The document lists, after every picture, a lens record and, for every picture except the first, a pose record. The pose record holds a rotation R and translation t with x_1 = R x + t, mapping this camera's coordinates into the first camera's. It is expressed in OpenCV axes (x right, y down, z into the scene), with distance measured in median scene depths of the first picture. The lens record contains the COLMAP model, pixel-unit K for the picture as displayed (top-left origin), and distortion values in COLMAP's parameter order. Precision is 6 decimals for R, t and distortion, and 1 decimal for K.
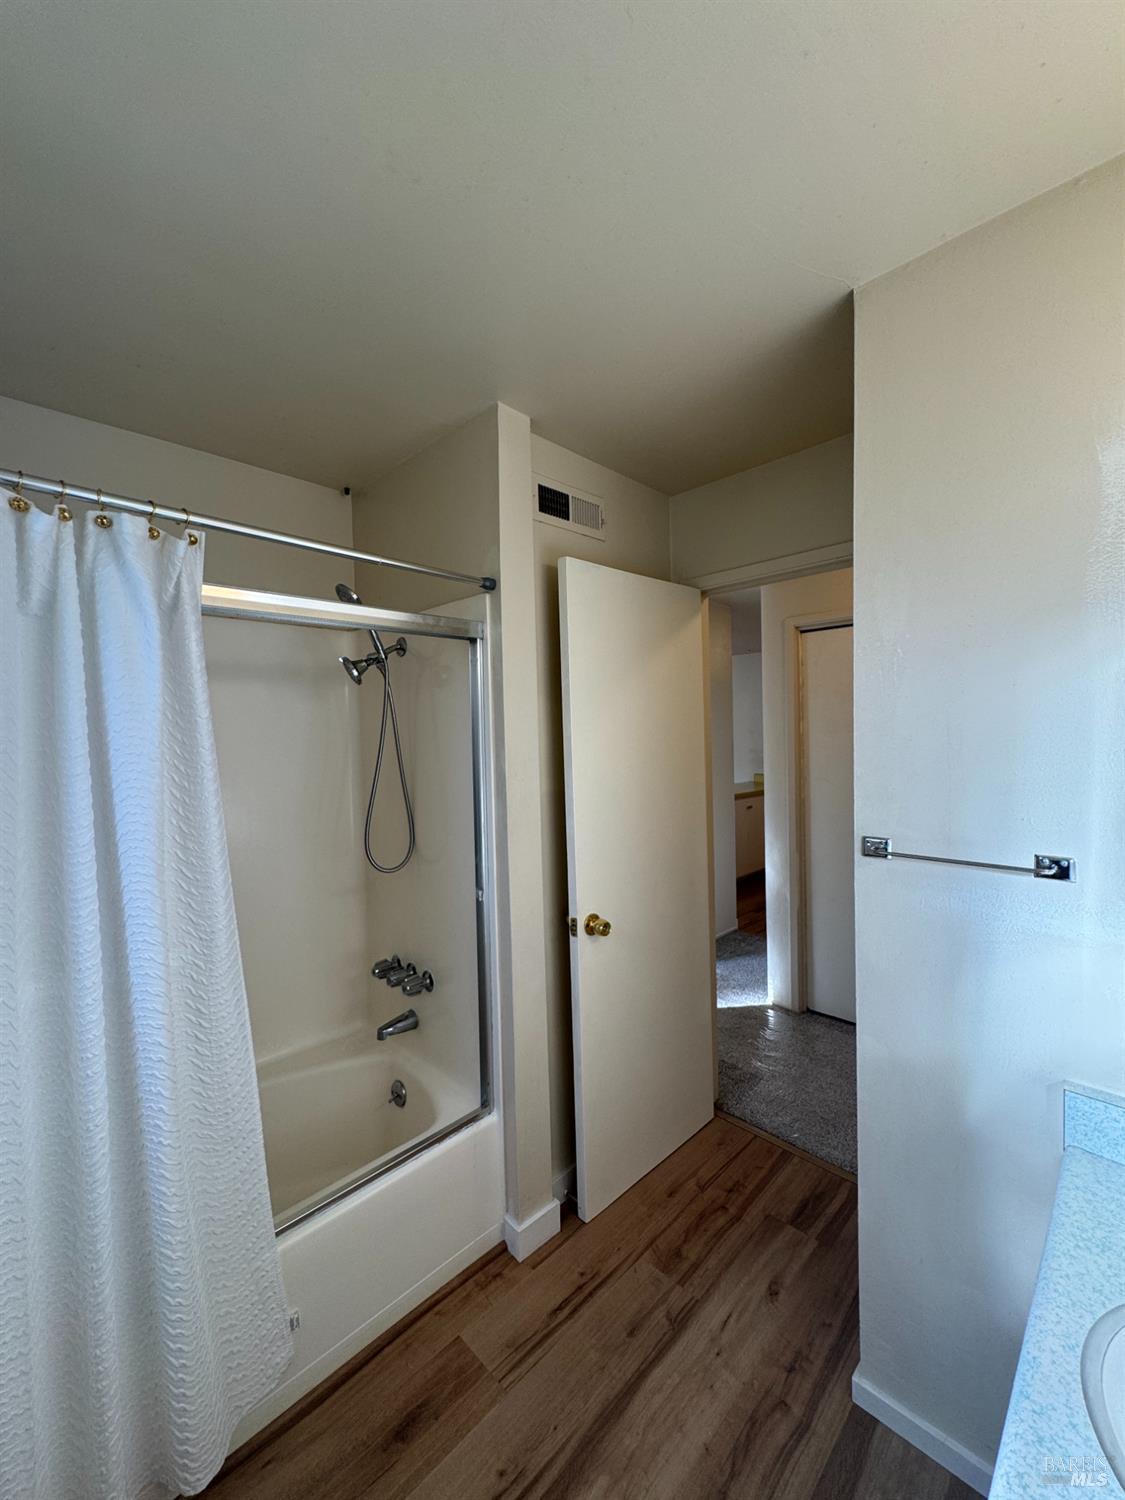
lens RADIAL K [[603.1, 0, 564.5], [0, 603.1, 753.6], [0, 0, 1]] dist [0.002853, 0.000688]
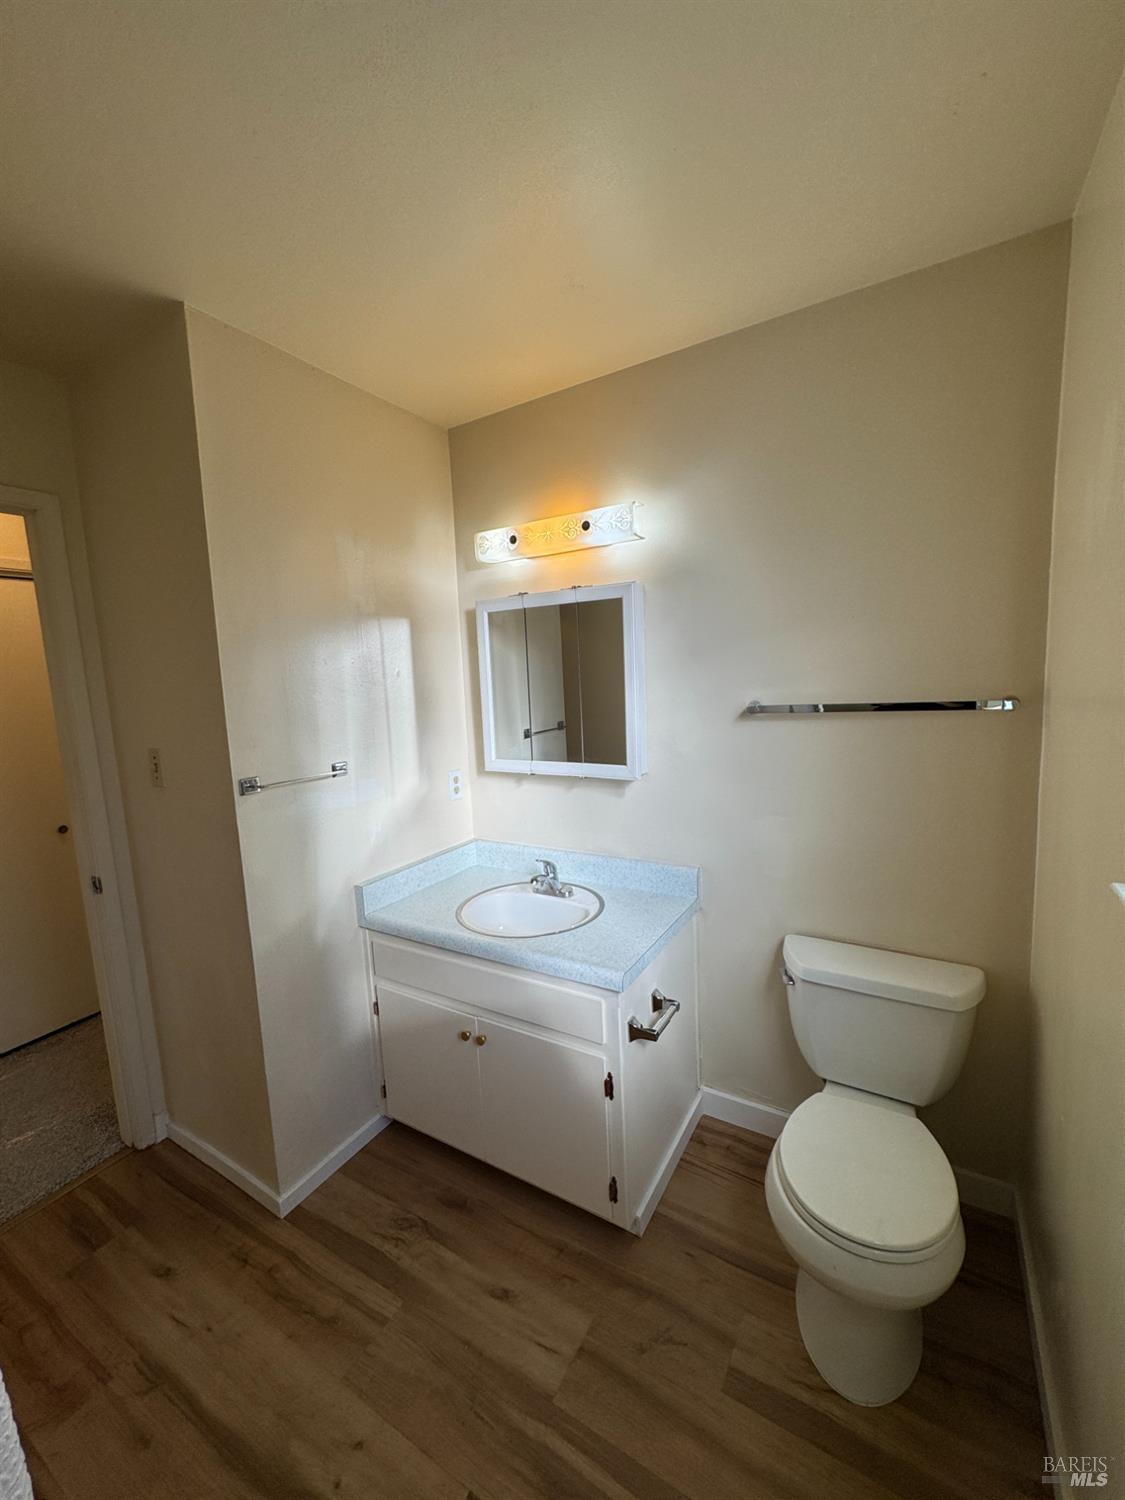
lens RADIAL K [[603.1, 0, 563.3], [0, 603.1, 750.3], [0, 0, 1]] dist [0.002853, 0.000688]
pose [[-0.241399, -0.085708, 0.966634, -0.802343], [0.083264, 0.990589, 0.108626, -0.001122], [-0.966847, 0.106708, -0.231991, 0.603909]]
